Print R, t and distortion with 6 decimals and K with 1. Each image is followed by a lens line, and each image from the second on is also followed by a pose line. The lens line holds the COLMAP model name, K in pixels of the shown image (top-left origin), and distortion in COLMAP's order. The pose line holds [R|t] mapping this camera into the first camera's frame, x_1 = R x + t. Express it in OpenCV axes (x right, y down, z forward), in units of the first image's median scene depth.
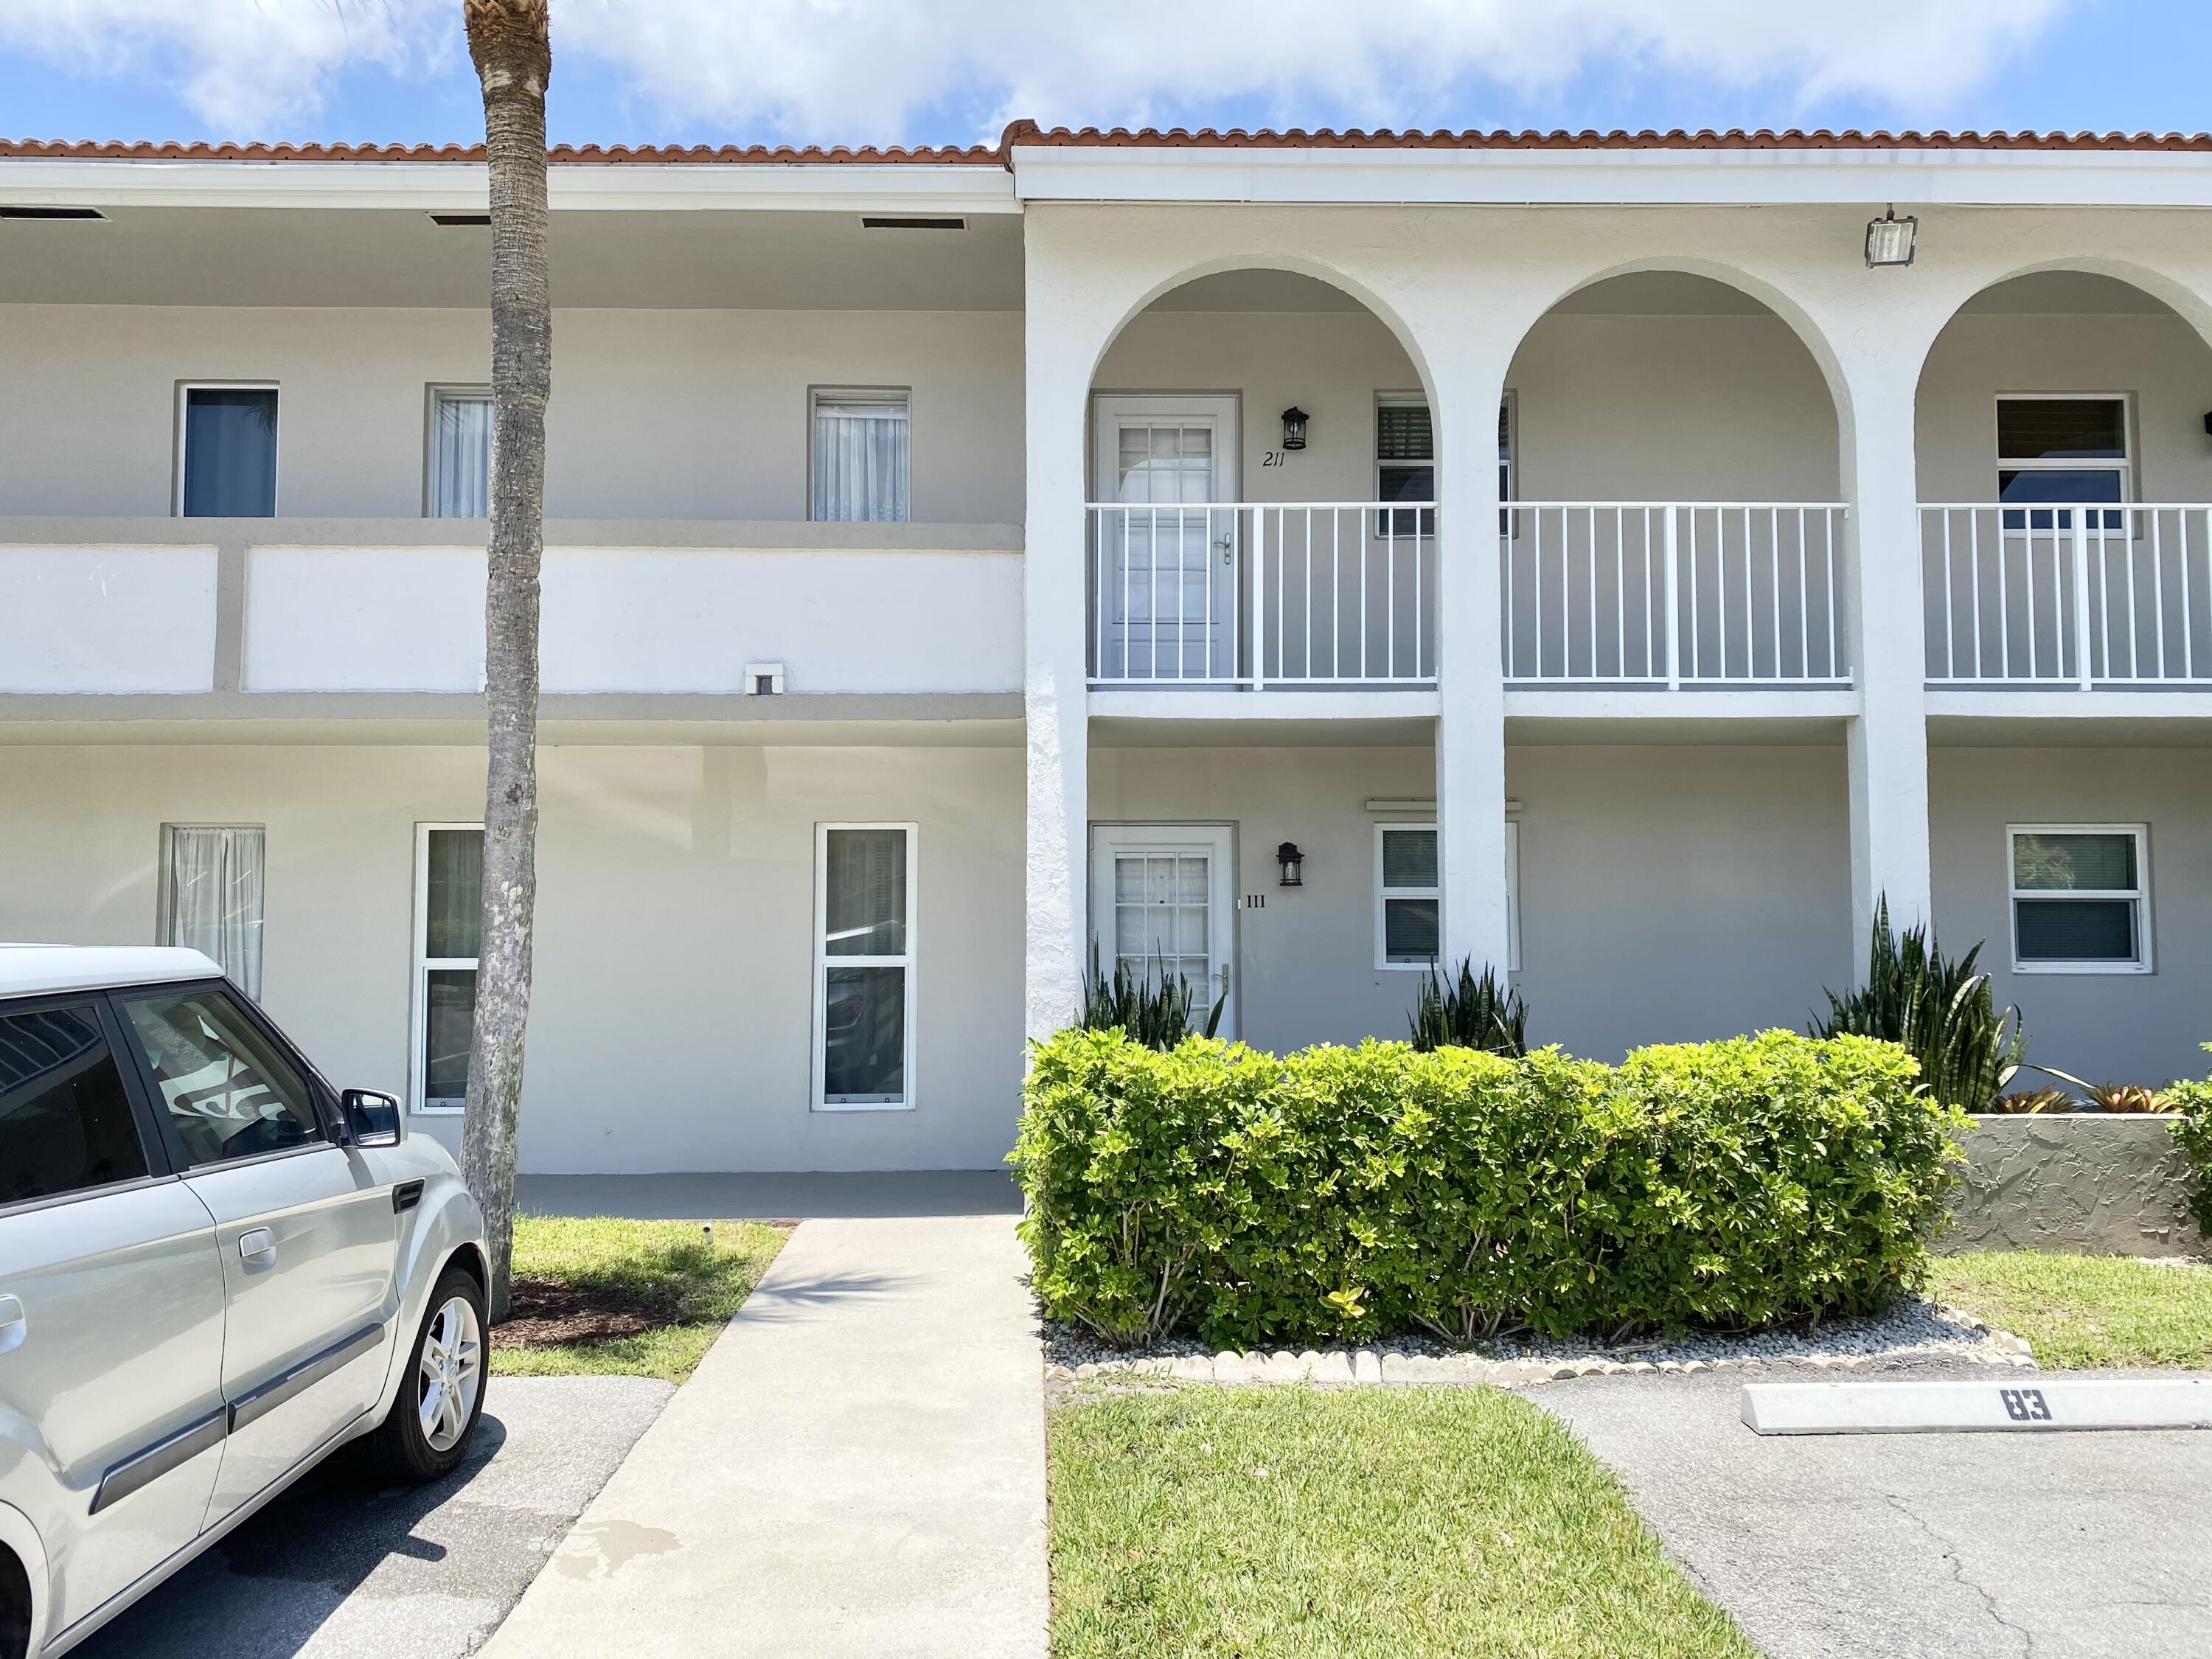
lens RADIAL K [[1676.2, 0, 1106.0], [0, 1676.2, 829.5], [0, 0, 1]] dist [-0.000249, -0.001148]
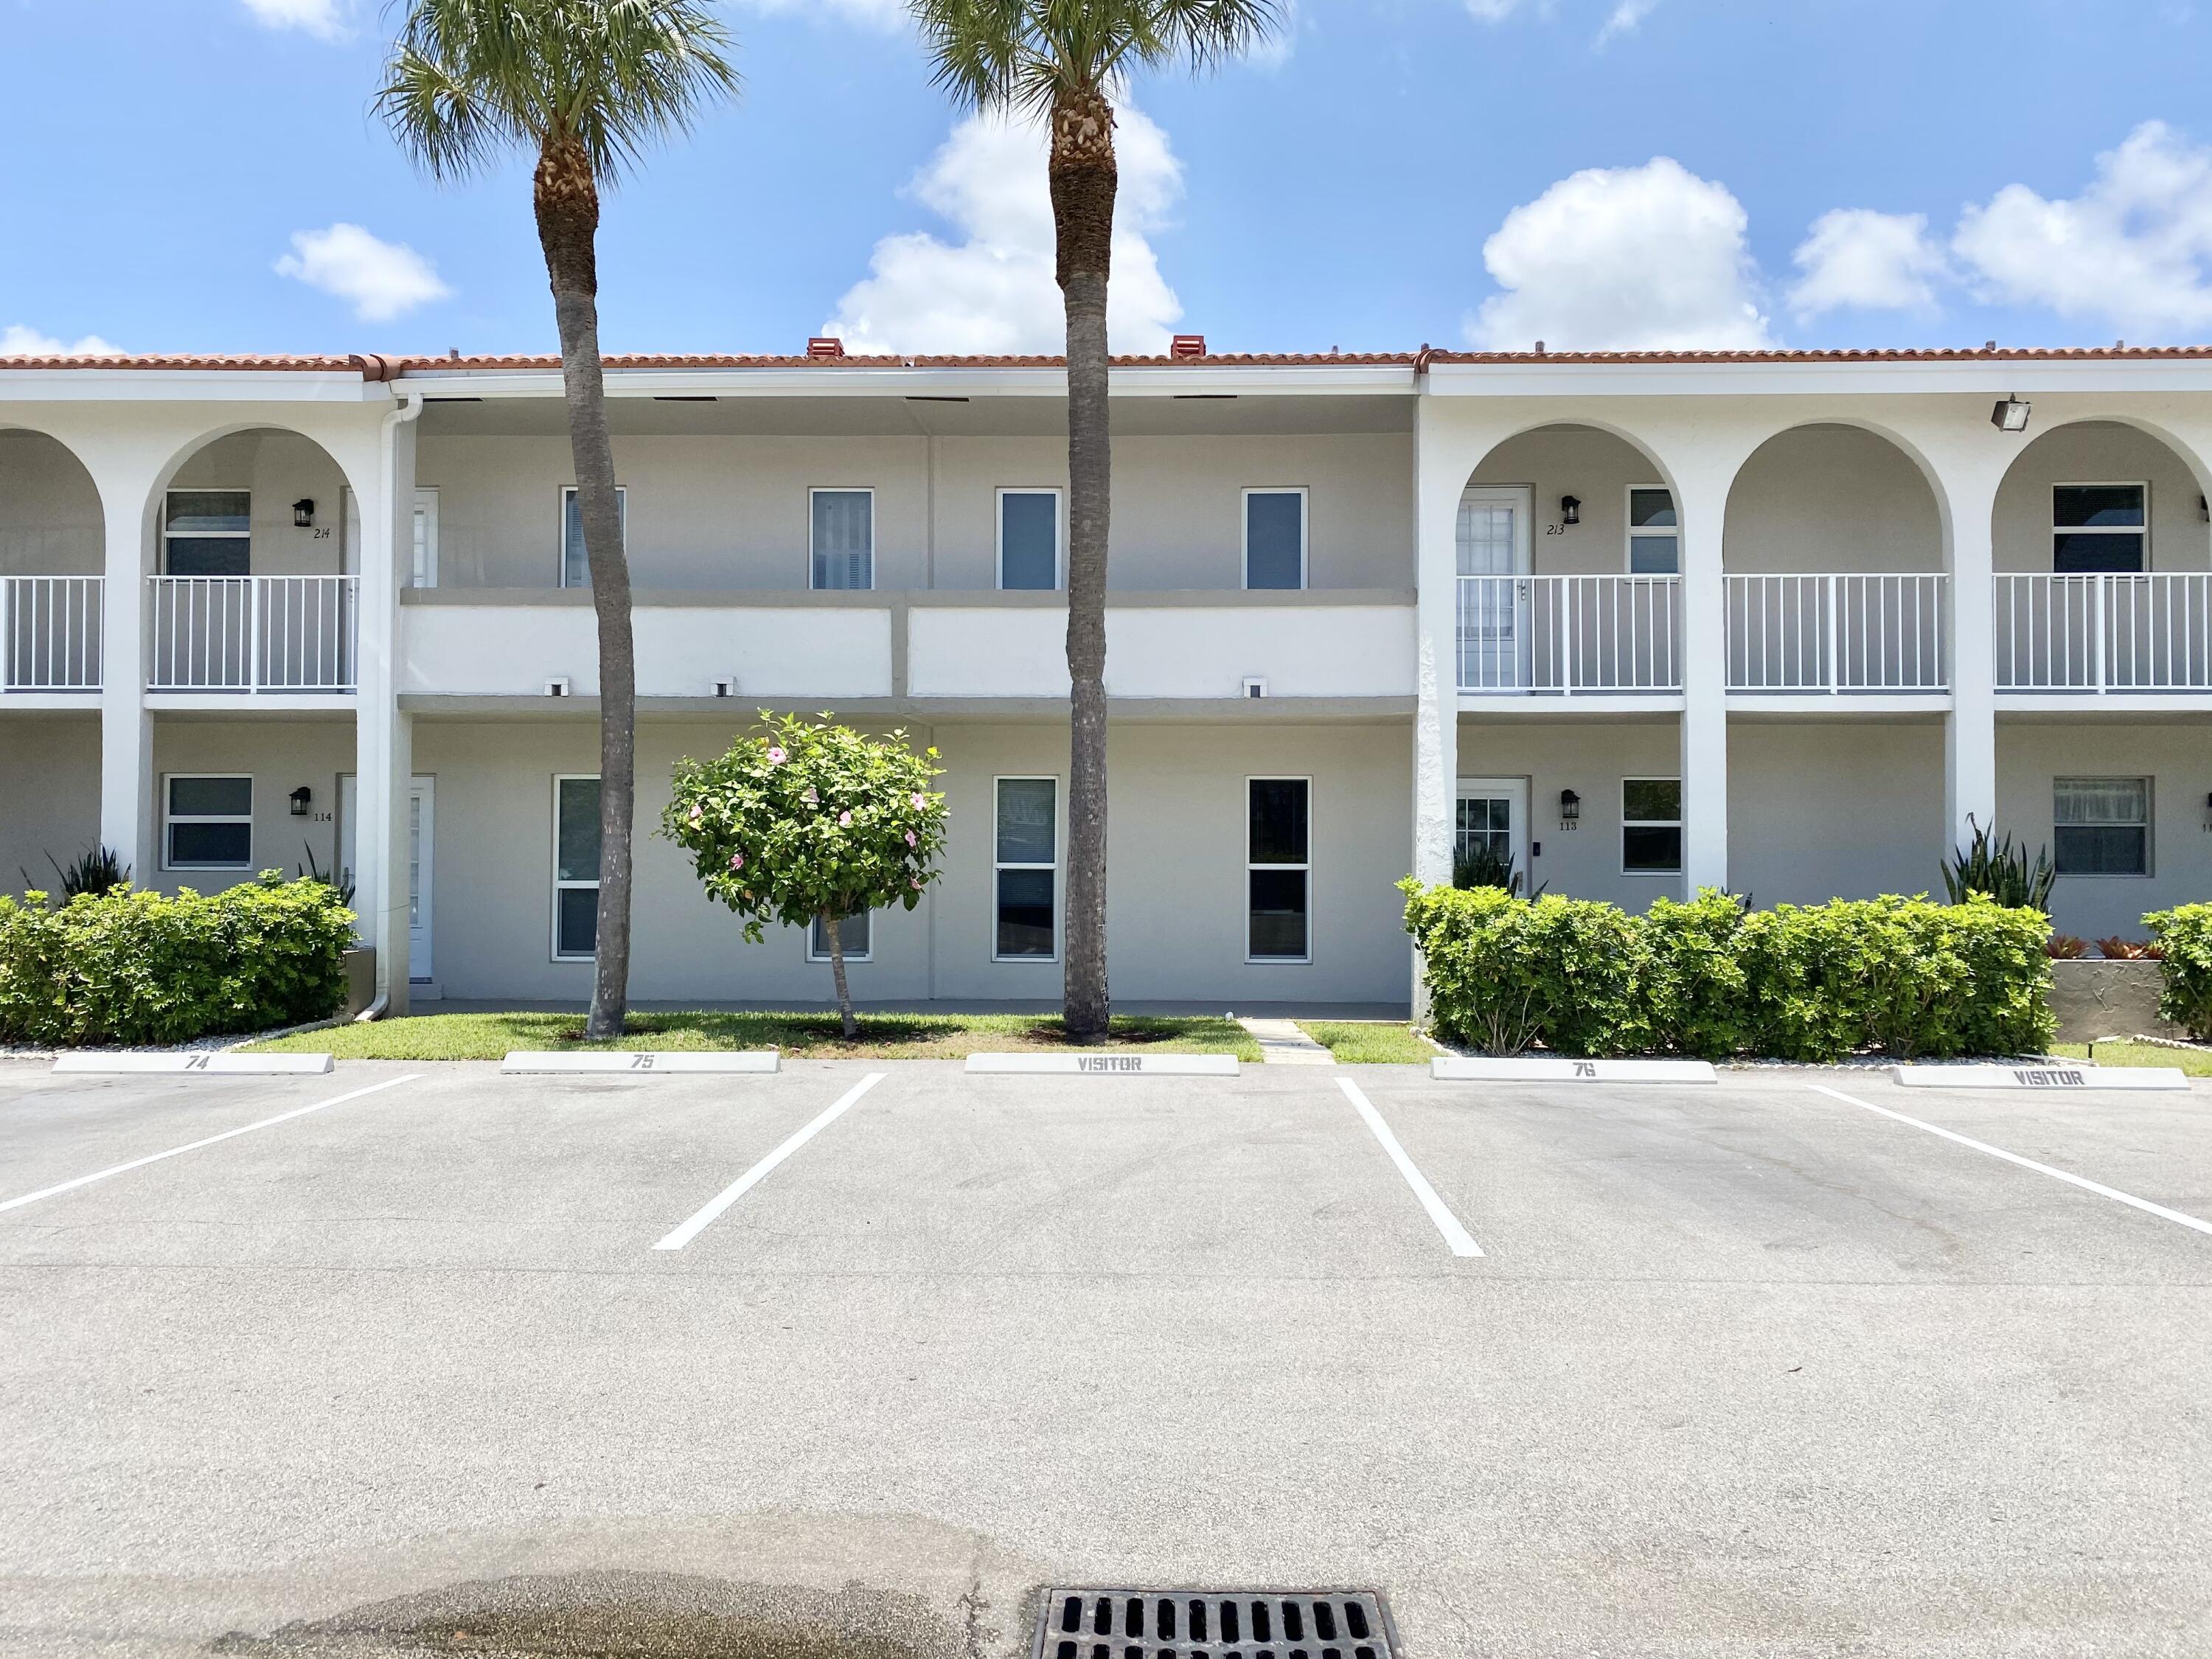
lens RADIAL K [[1676.2, 0, 1106.0], [0, 1676.2, 829.5], [0, 0, 1]] dist [-0.000249, -0.001148]
pose [[0.998834, 0.002956, -0.048195, -0.267146], [-0.001435, 0.999500, 0.031572, -0.004490], [0.048264, -0.031466, 0.998339, -0.608908]]
